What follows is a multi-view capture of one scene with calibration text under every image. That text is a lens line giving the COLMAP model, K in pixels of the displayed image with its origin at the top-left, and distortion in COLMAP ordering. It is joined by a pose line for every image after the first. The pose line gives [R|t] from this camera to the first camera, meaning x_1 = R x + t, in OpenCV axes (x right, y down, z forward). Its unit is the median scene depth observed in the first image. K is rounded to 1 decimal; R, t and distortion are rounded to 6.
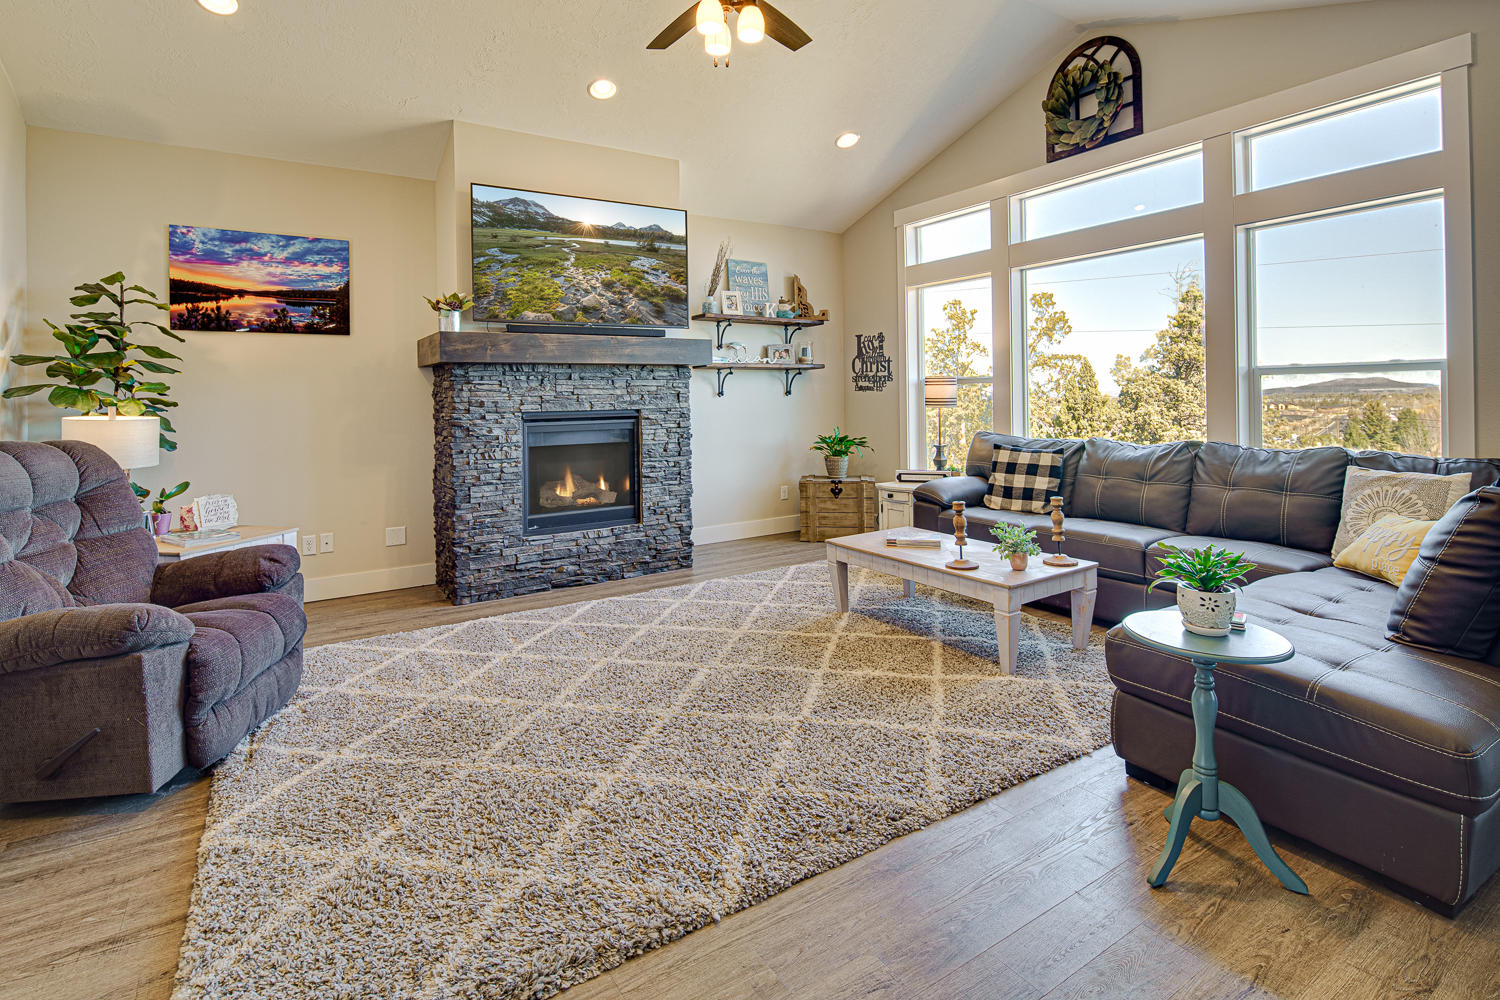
lens RADIAL K [[730.4, 0, 745.4], [0, 730.4, 392.9], [0, 0, 1]] dist [0.004614, -0.004999]
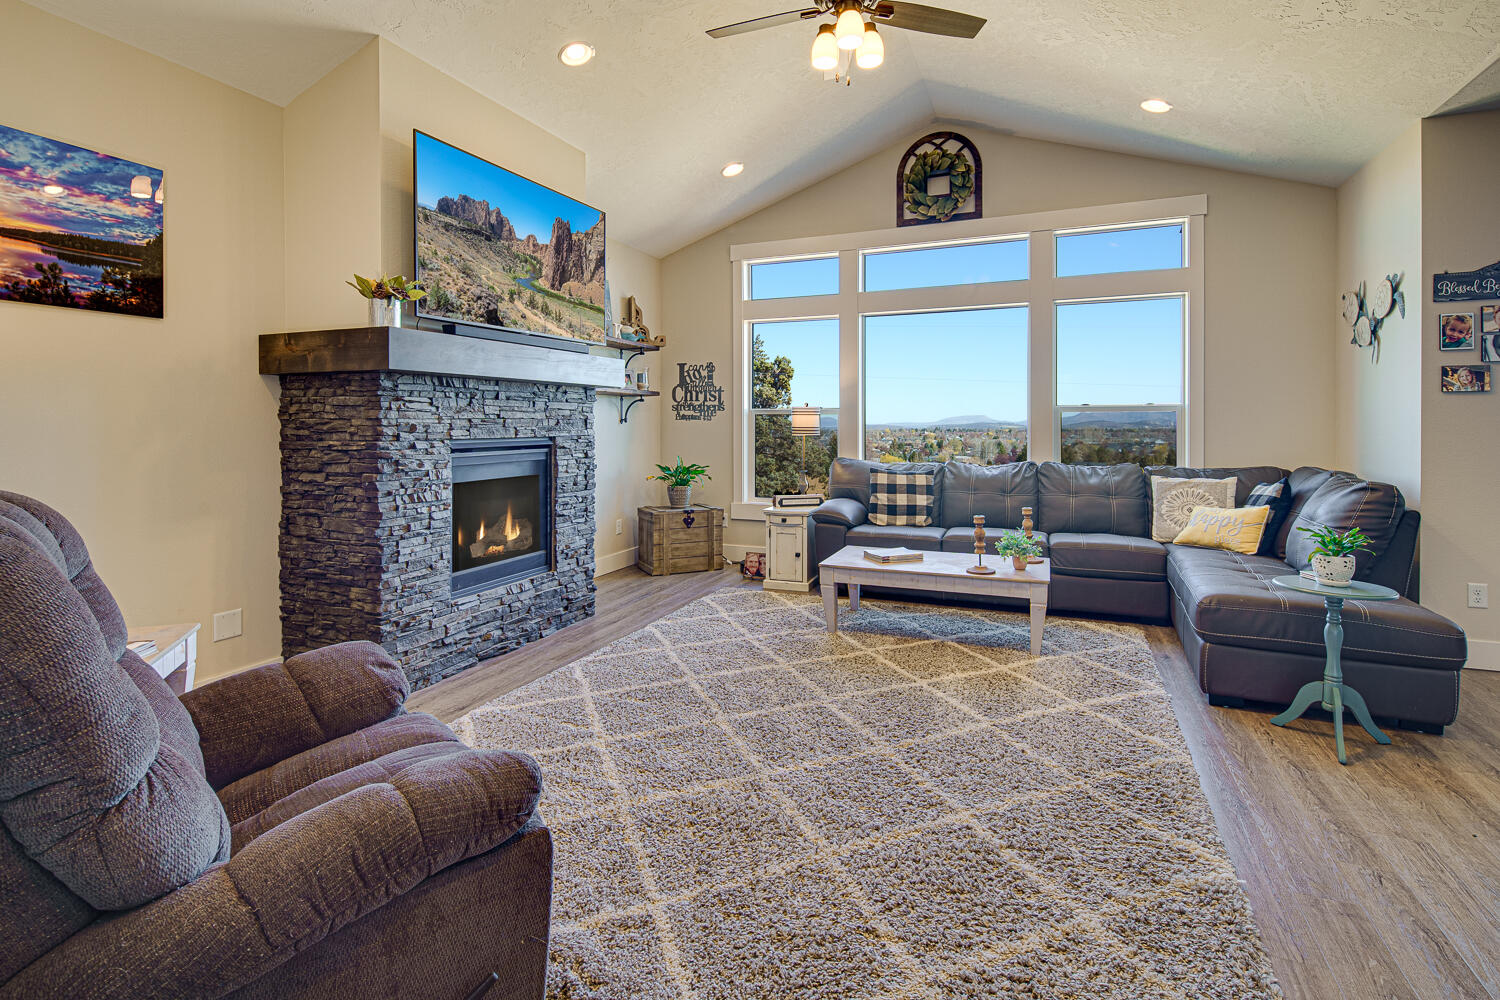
lens RADIAL K [[730.4, 0, 745.1], [0, 730.4, 426.5], [0, 0, 1]] dist [0.004614, -0.004999]
pose [[0.825417, 0.010972, 0.564416, -0.481946], [-0.012182, 0.999924, -0.001623, 0.010083], [-0.564391, -0.005536, 0.825489, 0.186737]]
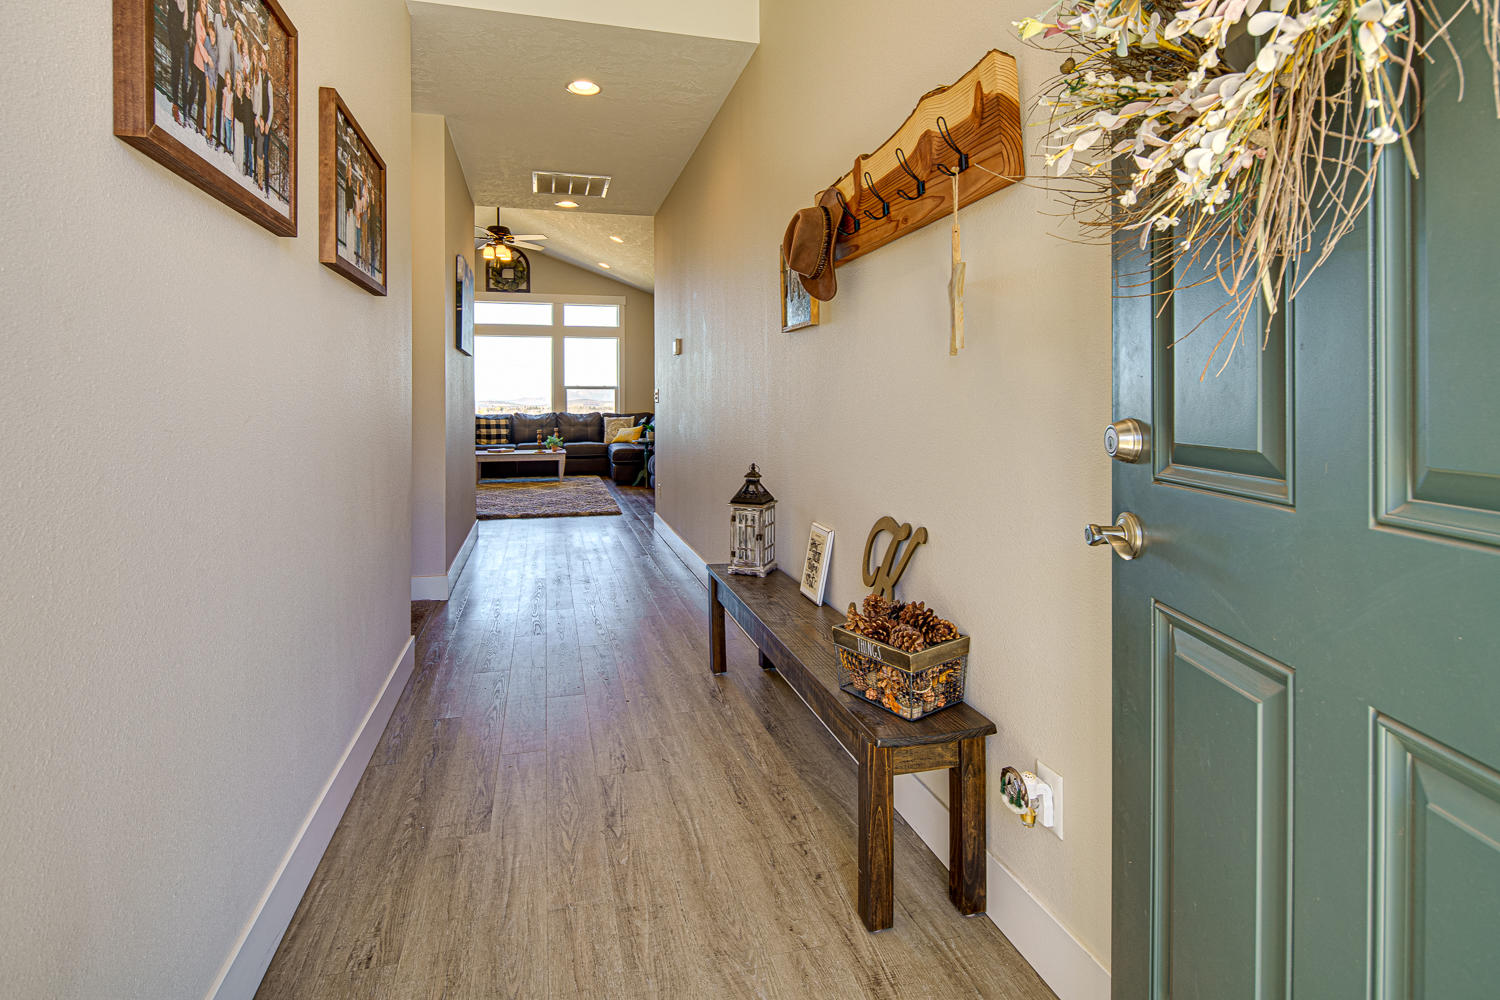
lens RADIAL K [[741.6, 0, 735.3], [0, 741.6, 402.0], [0, 0, 1]] dist [-0.000896, -0.001282]
pose [[0.312160, 0.011884, 0.949955, -1.630192], [-0.005166, 0.999928, -0.010811, 0.047534], [-0.950015, -0.001533, 0.312199, -0.470166]]
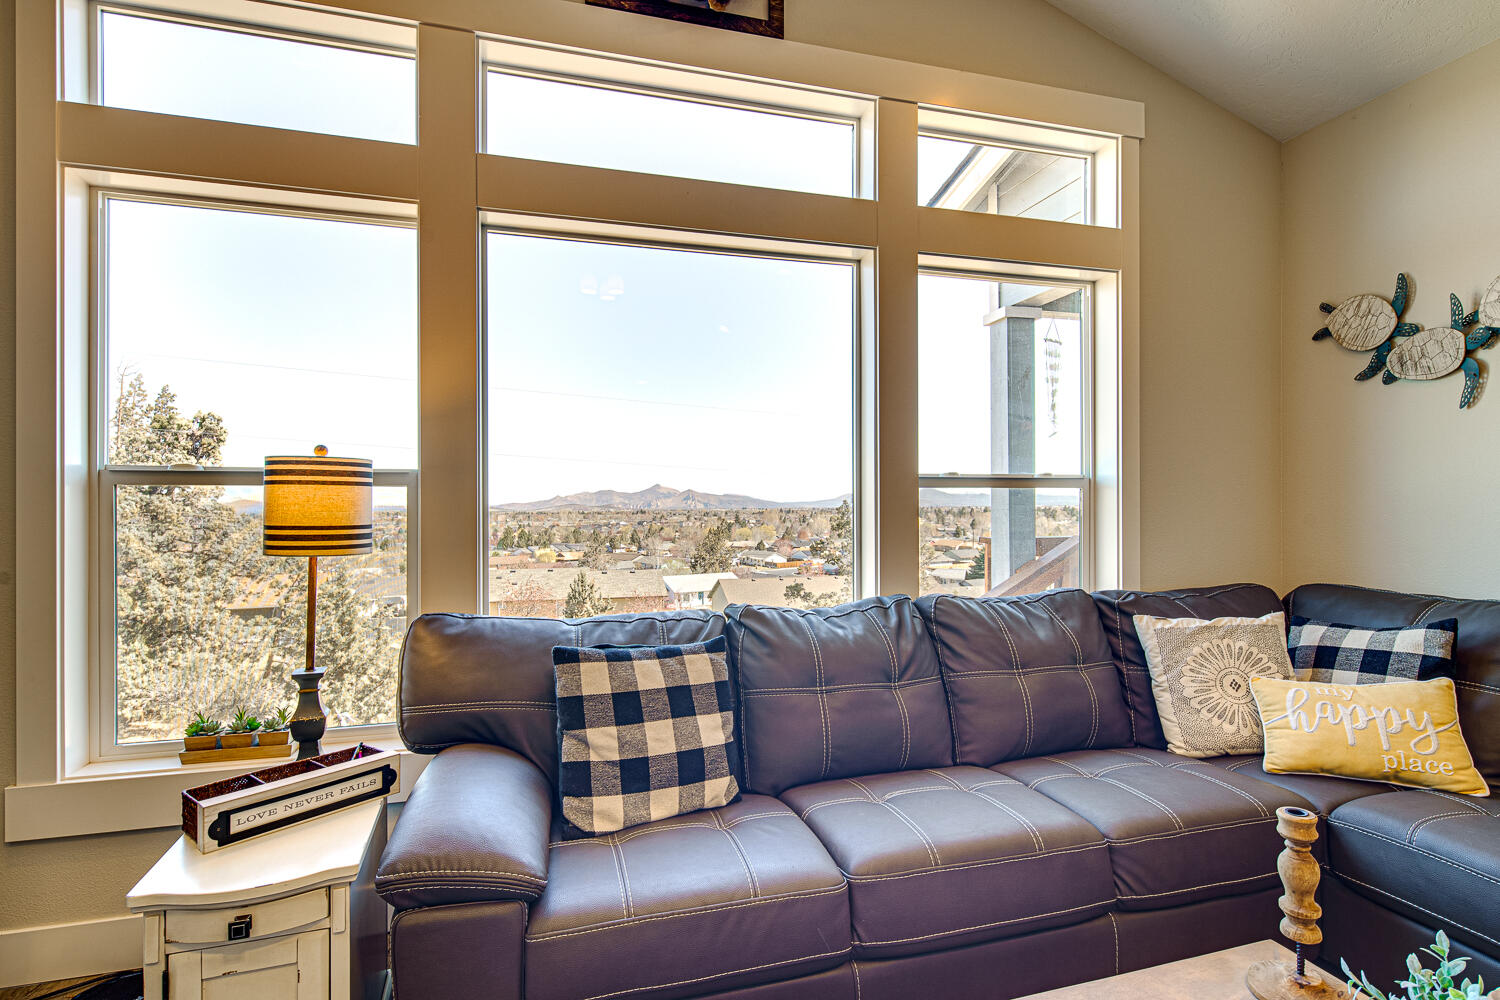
lens RADIAL K [[741.6, 0, 741.1], [0, 741.6, 504.7], [0, 0, 1]] dist [-0.000896, -0.001282]
pose [[0.290368, 0.014660, 0.956803, 0.007332], [-0.004190, 0.999893, -0.014049, 0.001666], [-0.956906, 0.000071, 0.290399, 0.842589]]
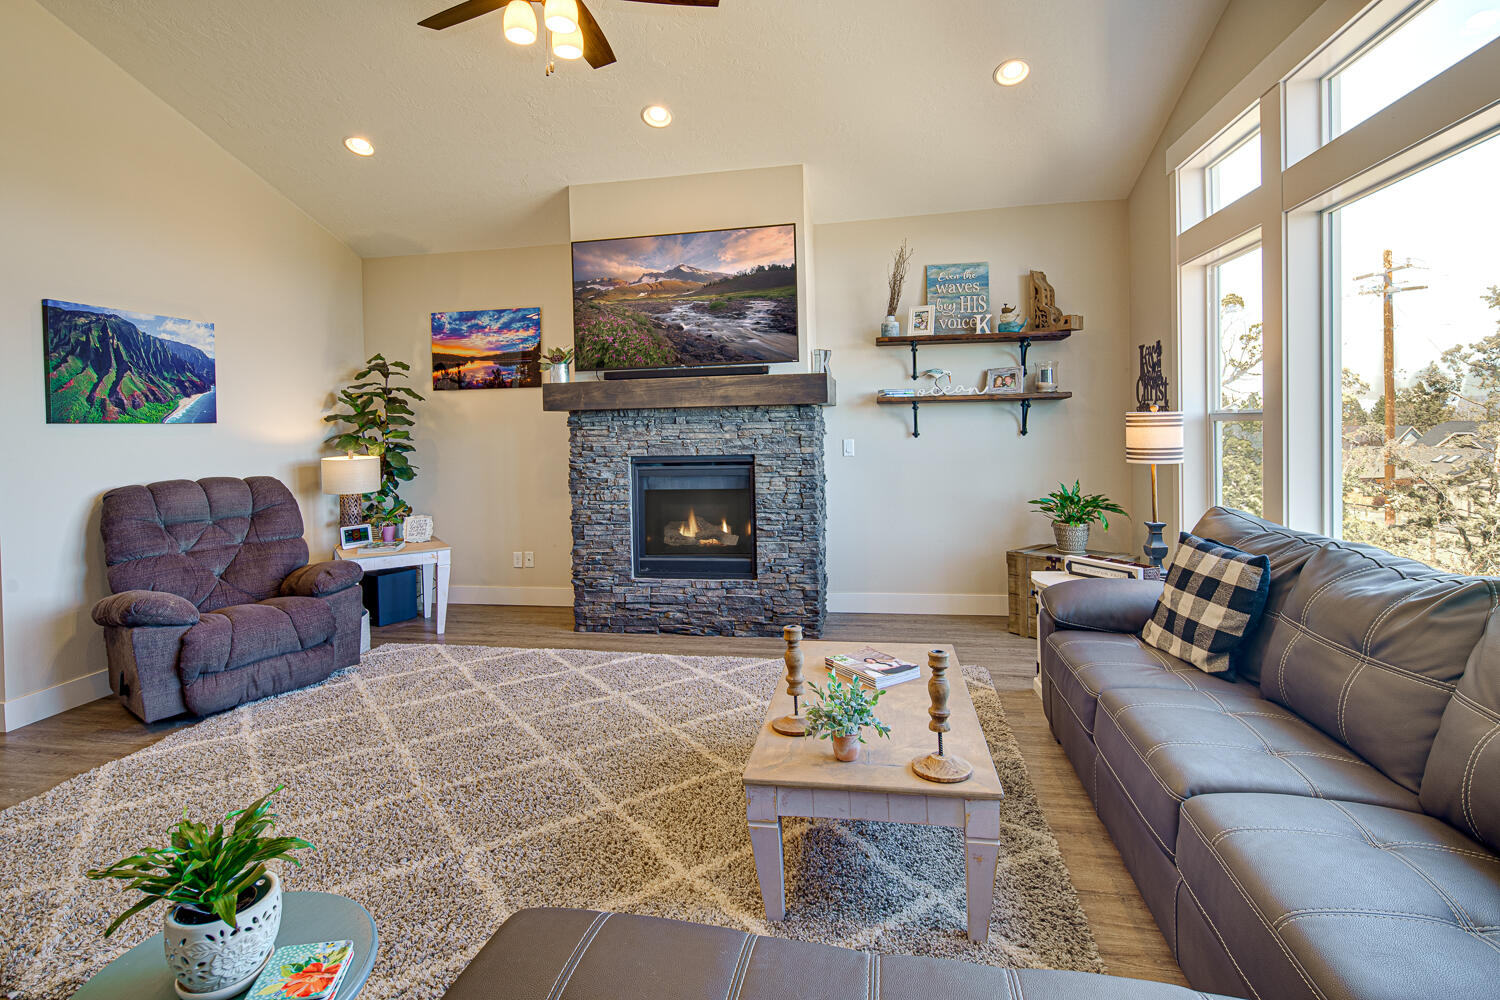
lens RADIAL K [[730.4, 0, 743.5], [0, 730.4, 438.5], [0, 0, 1]] dist [0.004614, -0.004999]
pose [[0.724876, 0.011571, -0.688782, 0.512322], [0.014091, 0.999401, 0.031618, -0.028751], [0.688735, -0.032624, 0.724279, 0.366142]]
